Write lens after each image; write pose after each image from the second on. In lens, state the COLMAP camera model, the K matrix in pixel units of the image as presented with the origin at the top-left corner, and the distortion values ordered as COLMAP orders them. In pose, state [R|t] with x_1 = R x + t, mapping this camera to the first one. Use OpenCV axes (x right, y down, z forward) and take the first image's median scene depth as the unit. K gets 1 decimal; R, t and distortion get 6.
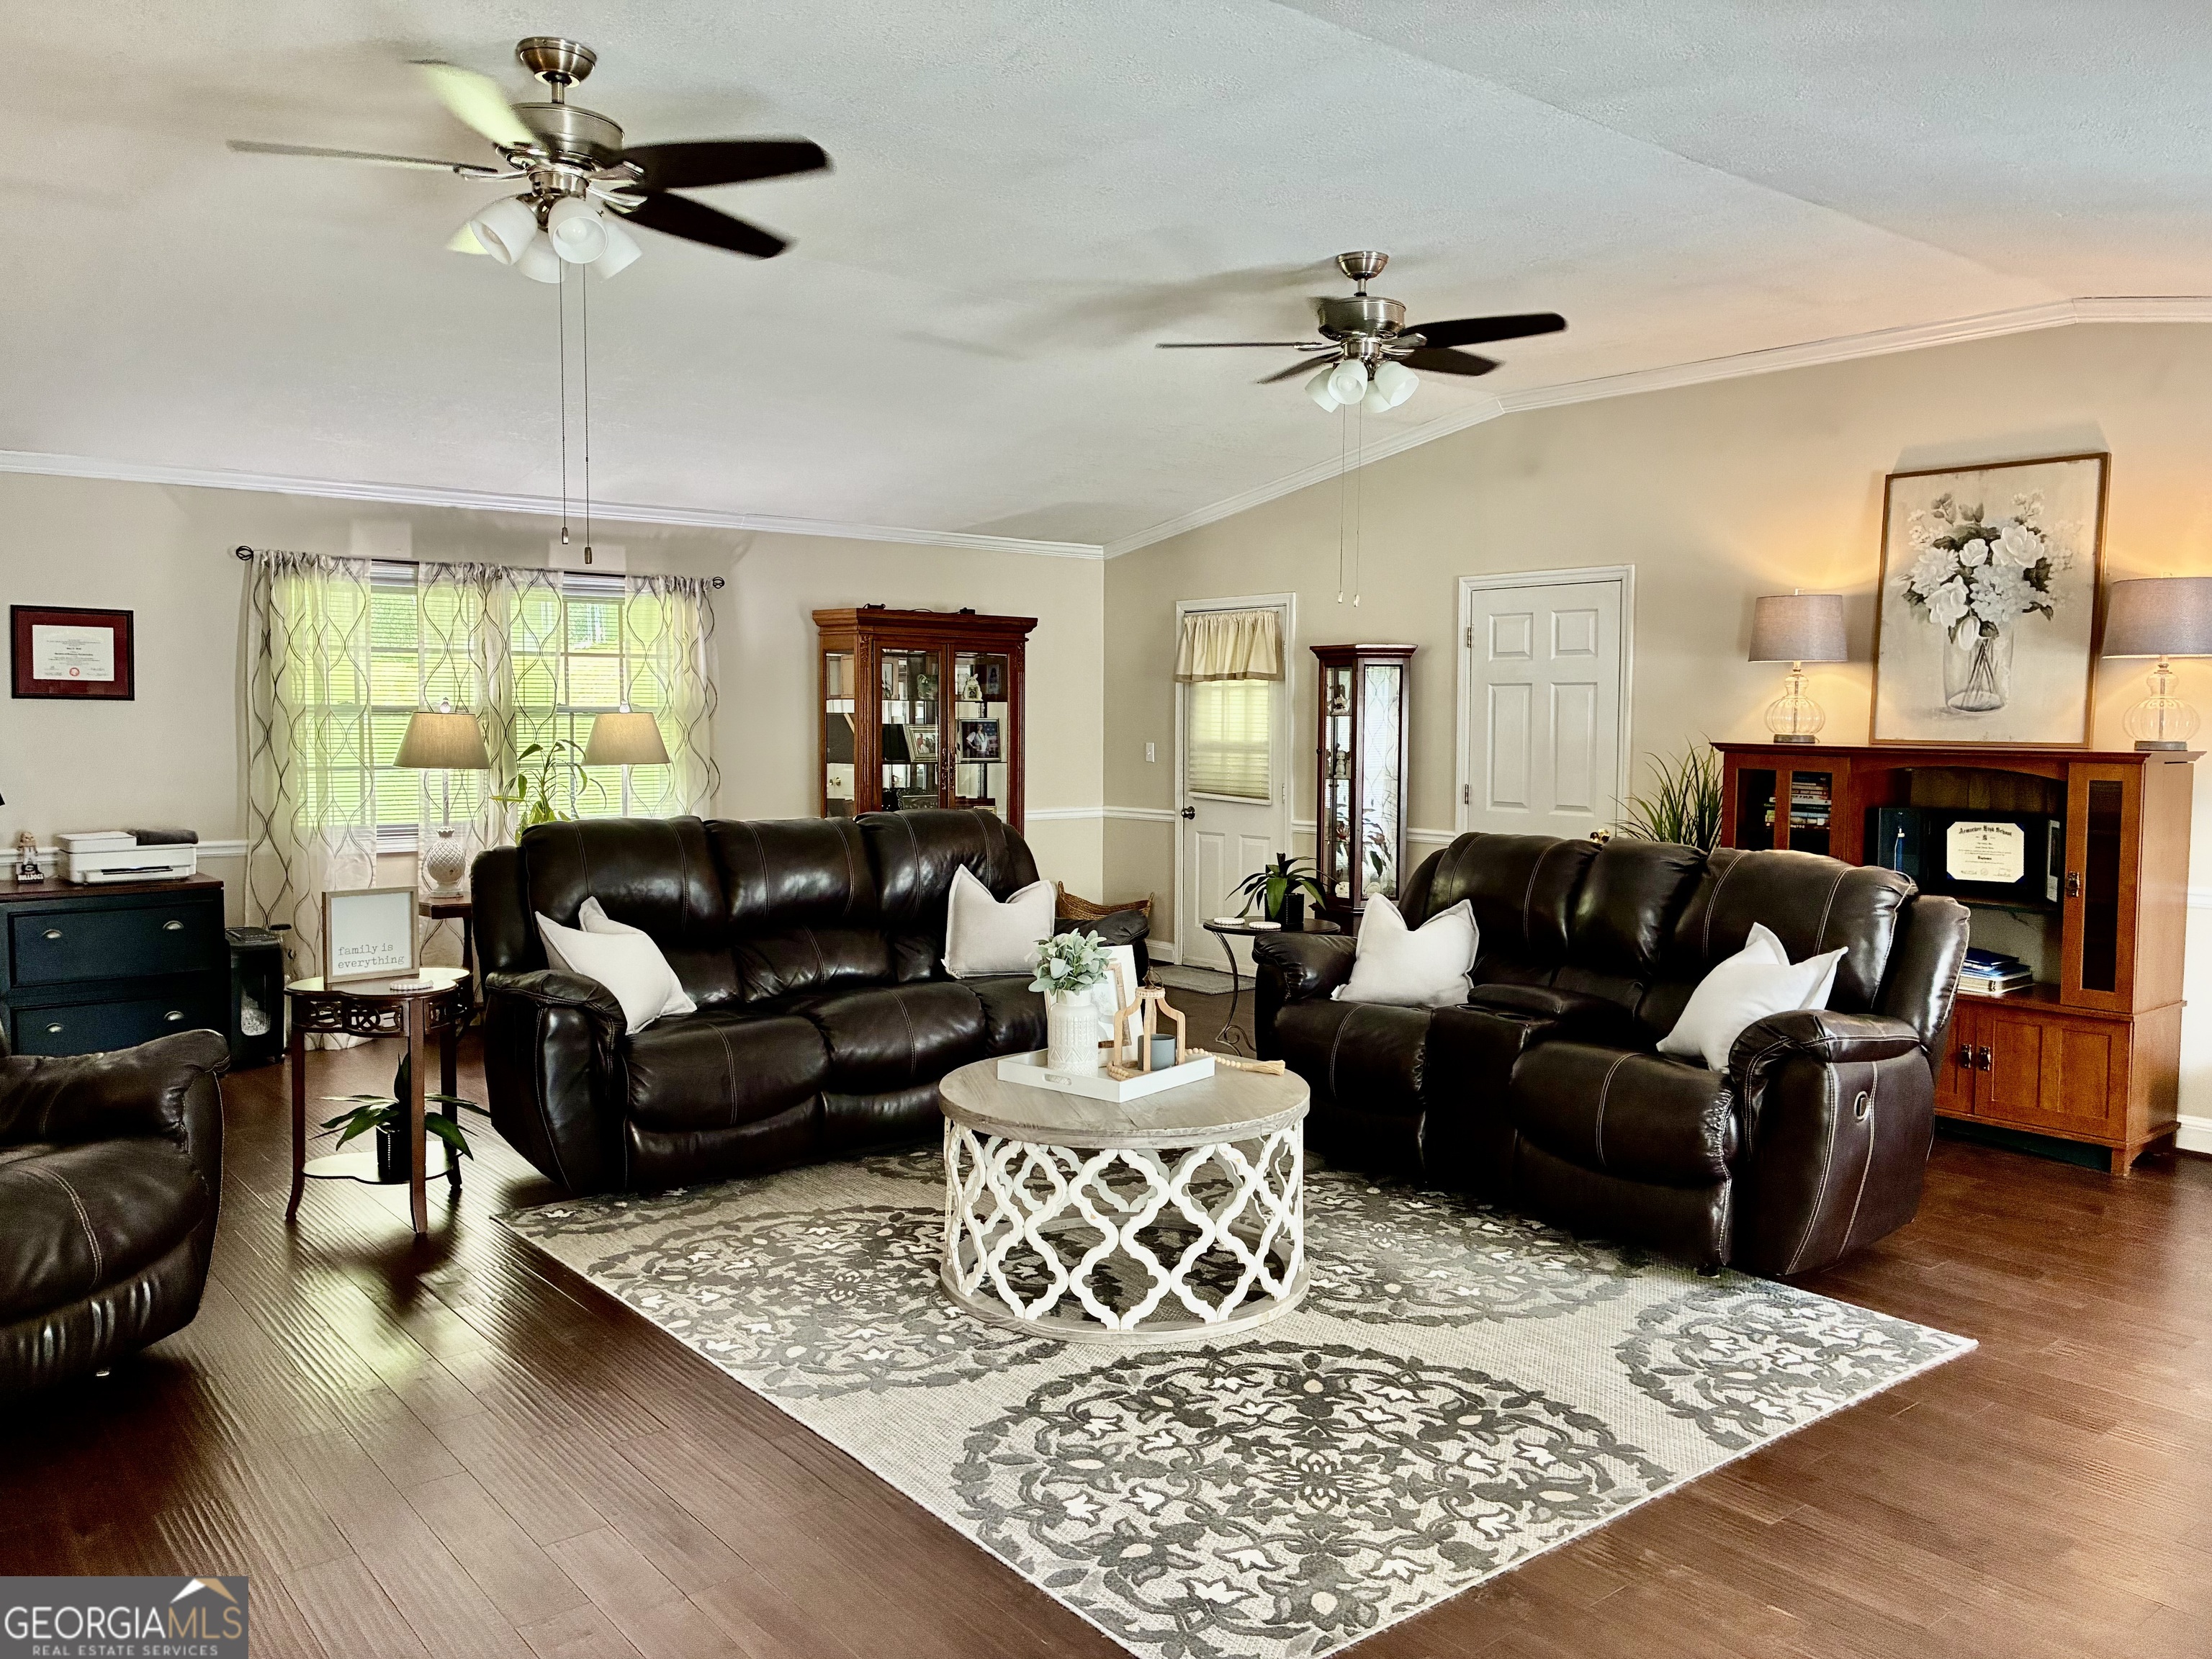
lens RADIAL K [[1679.2, 0, 1115.6], [0, 1679.2, 805.5], [0, 0, 1]] dist [0.070634, -0.086534]
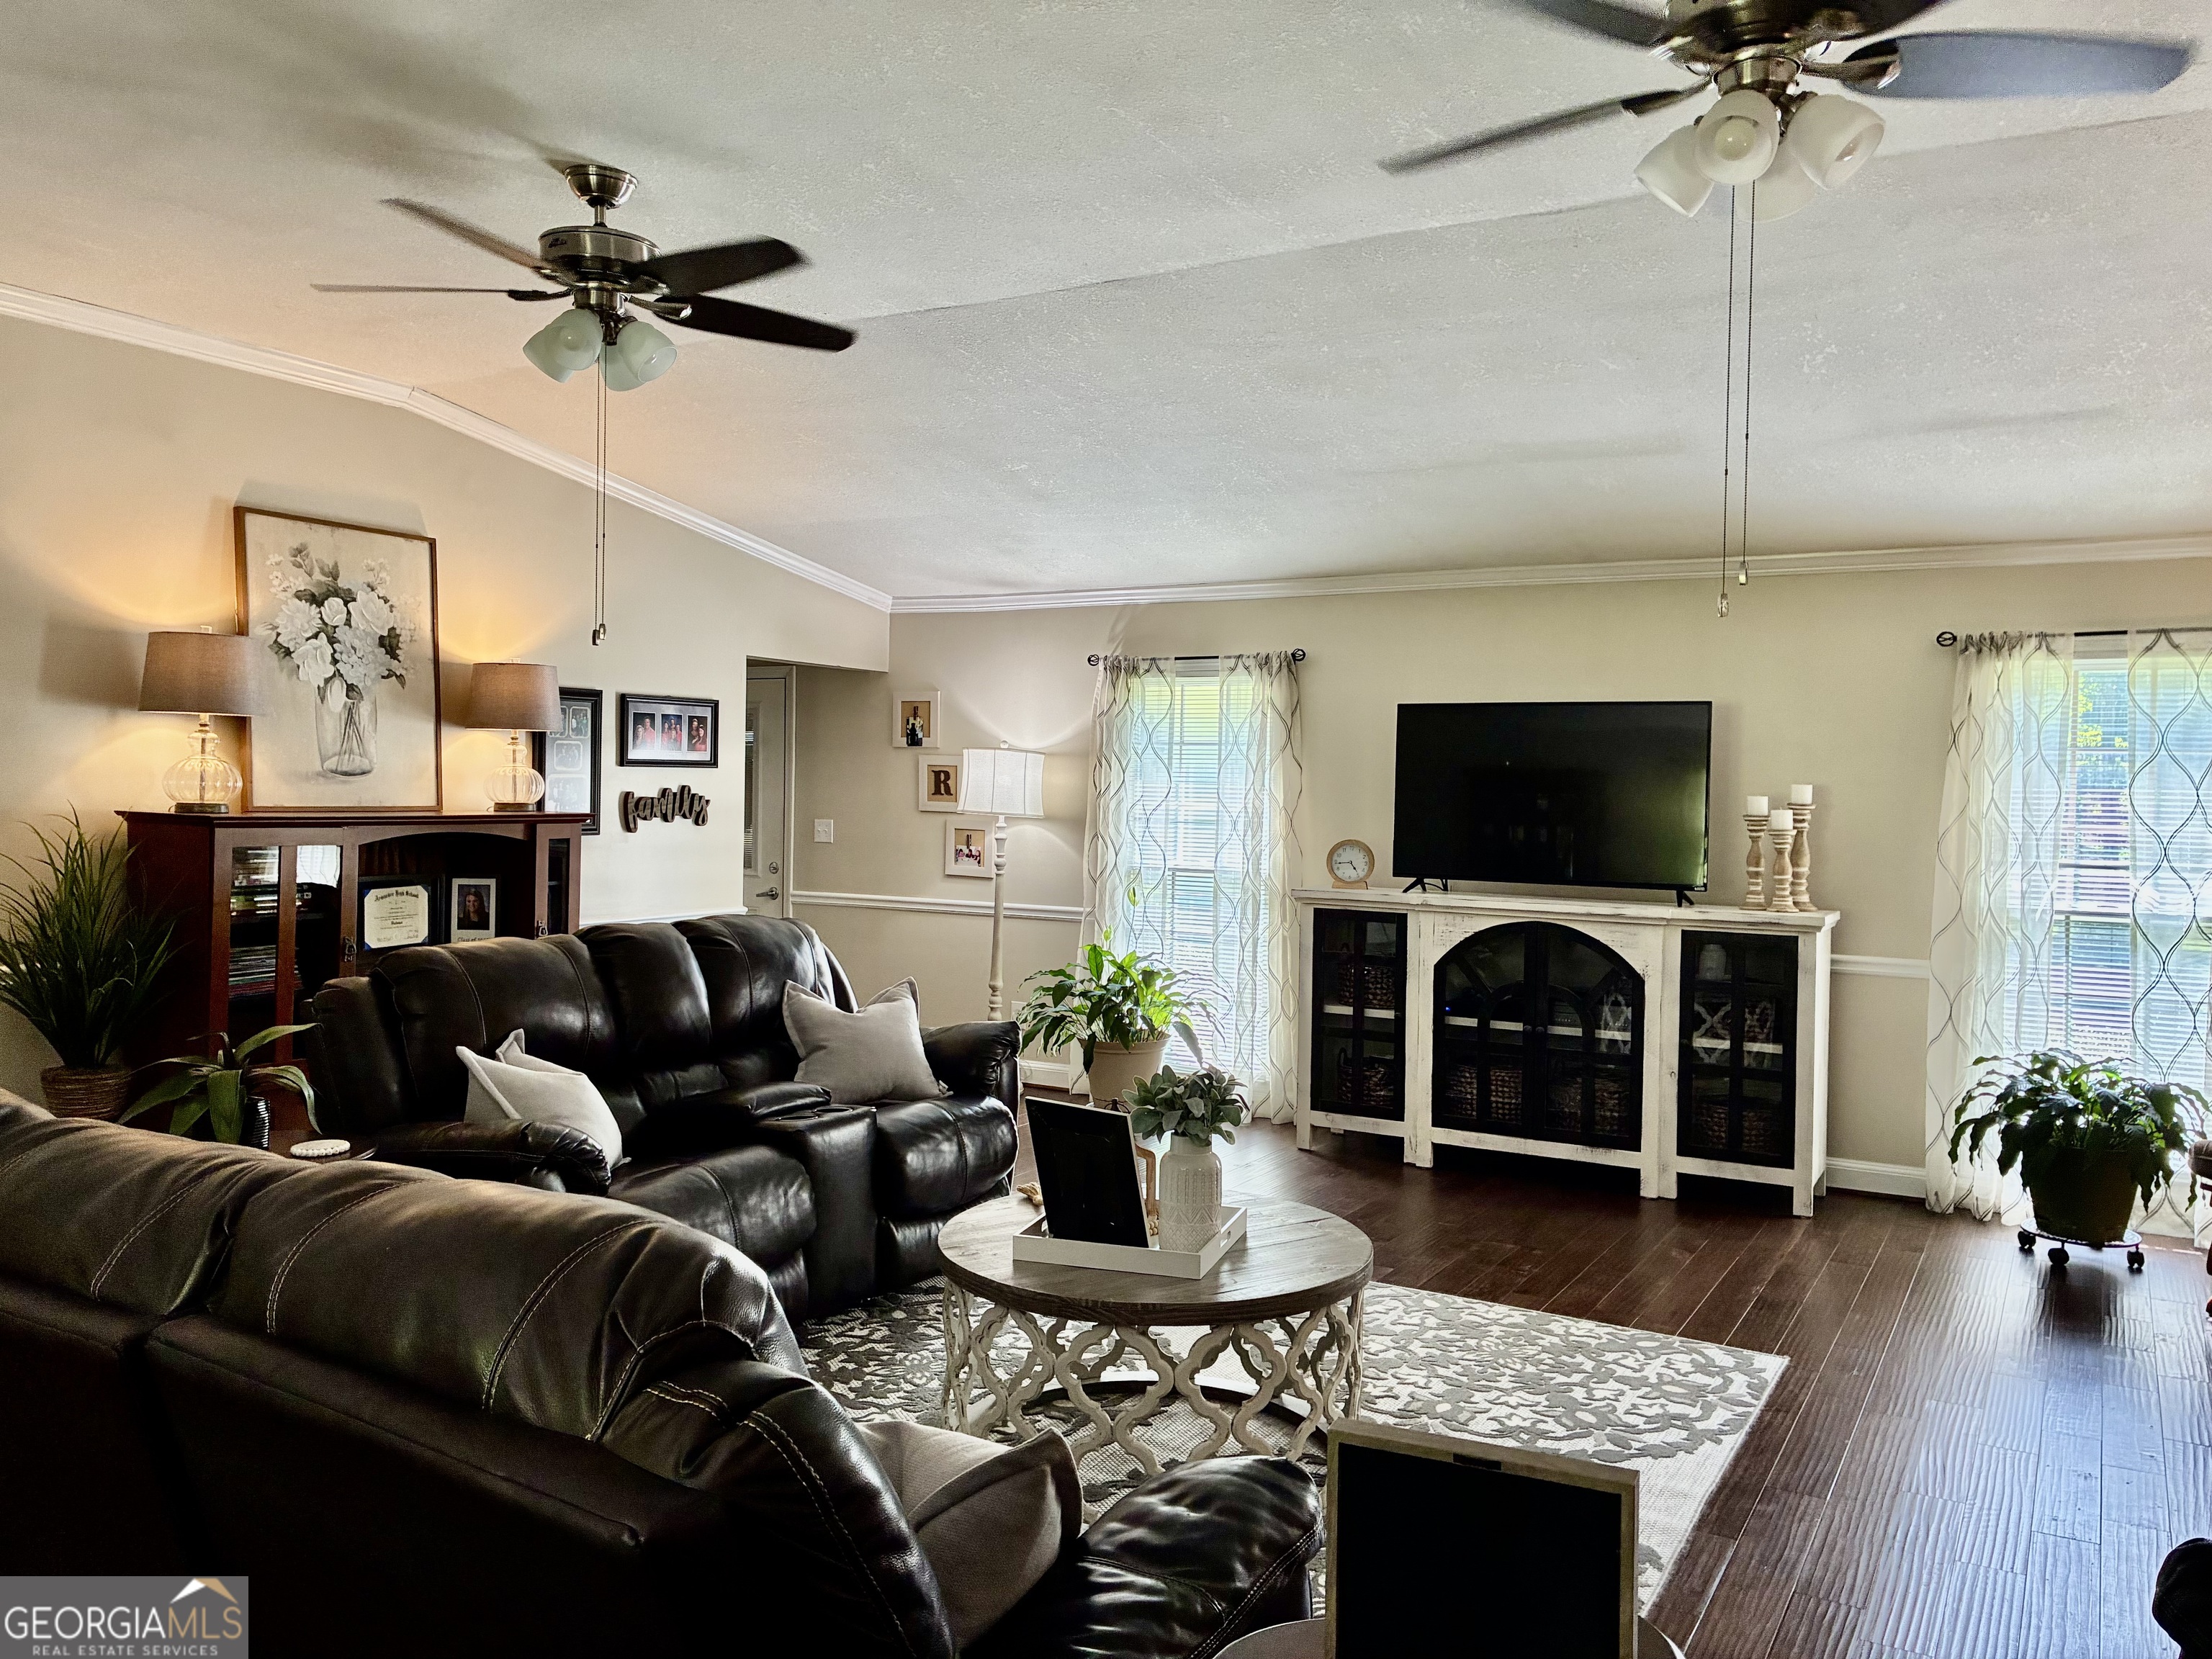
lens RADIAL K [[1679.2, 0, 1115.6], [0, 1679.2, 805.5], [0, 0, 1]] dist [0.070634, -0.086534]
pose [[-0.352247, -0.025496, 0.935560, -0.569898], [0.034455, 0.998598, 0.040186, -0.063444], [-0.935273, 0.046390, -0.350875, 0.950167]]
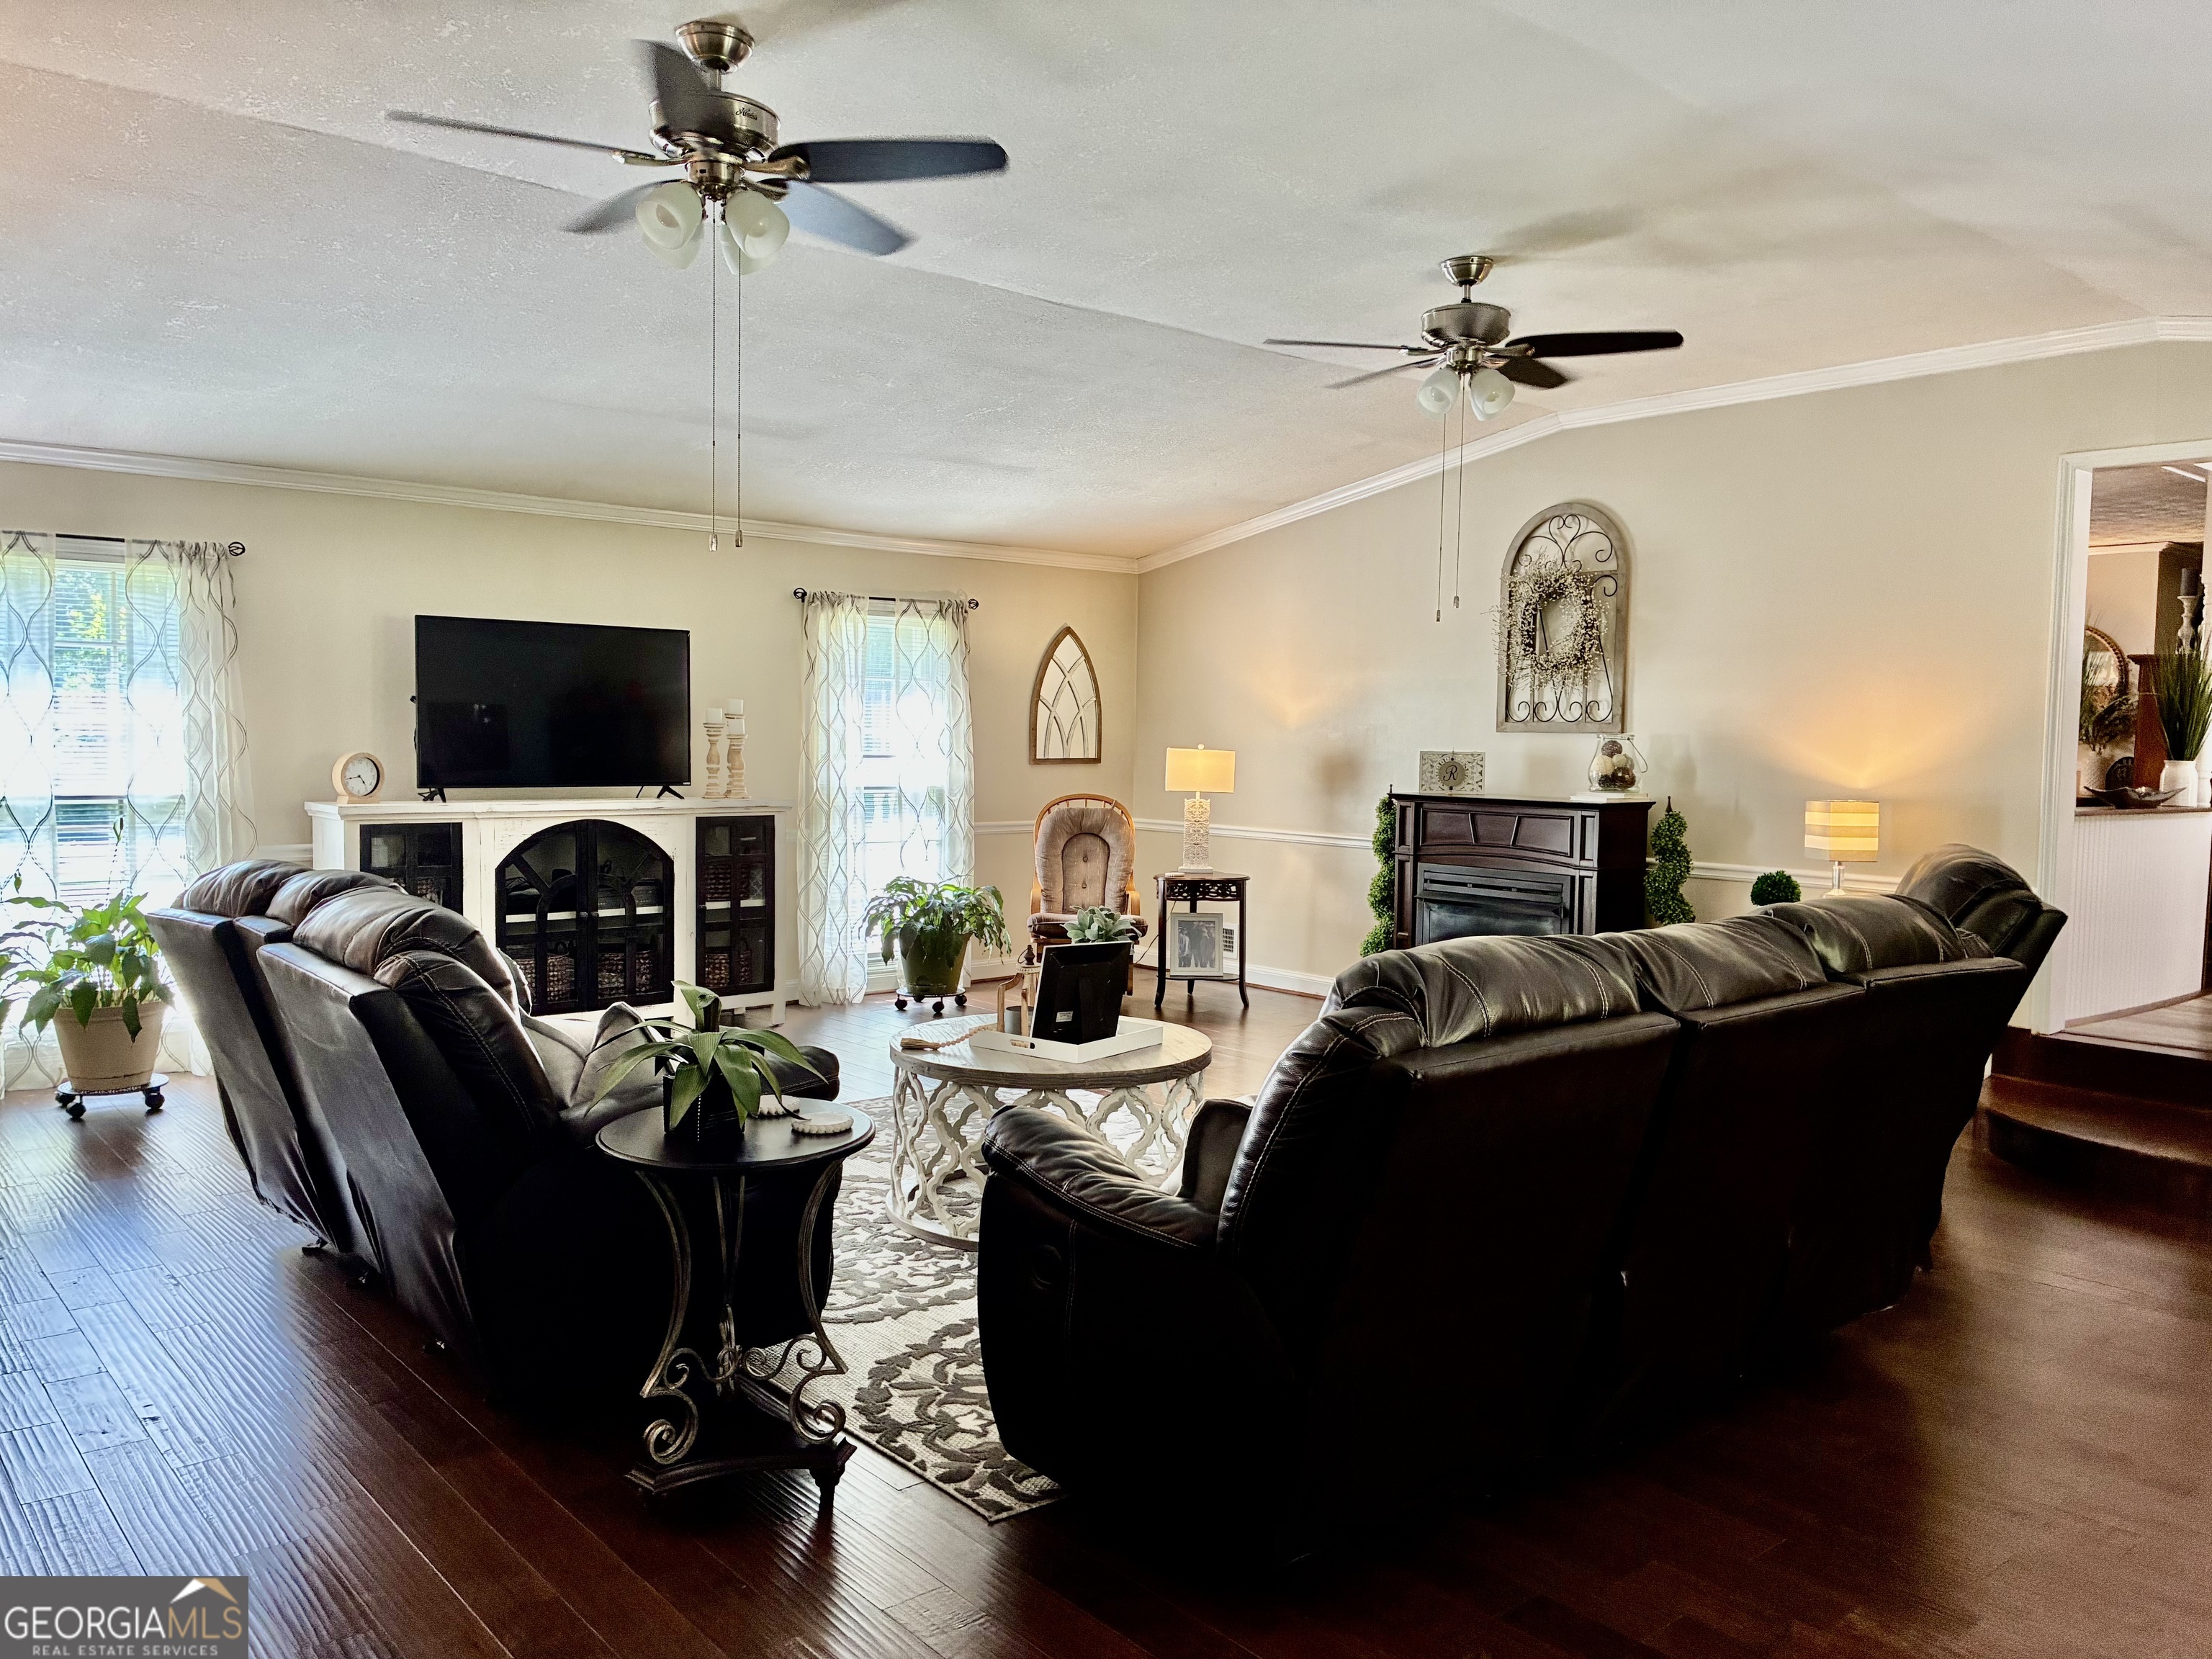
lens RADIAL K [[1698.7, 0, 1155.4], [0, 1698.7, 817.1], [0, 0, 1]] dist [0.009934, 0.012086]
pose [[-0.999151, -0.025861, -0.032081, -0.029677], [-0.029276, 0.993388, 0.111010, -0.086969], [0.028998, 0.111855, -0.993301, 1.554637]]
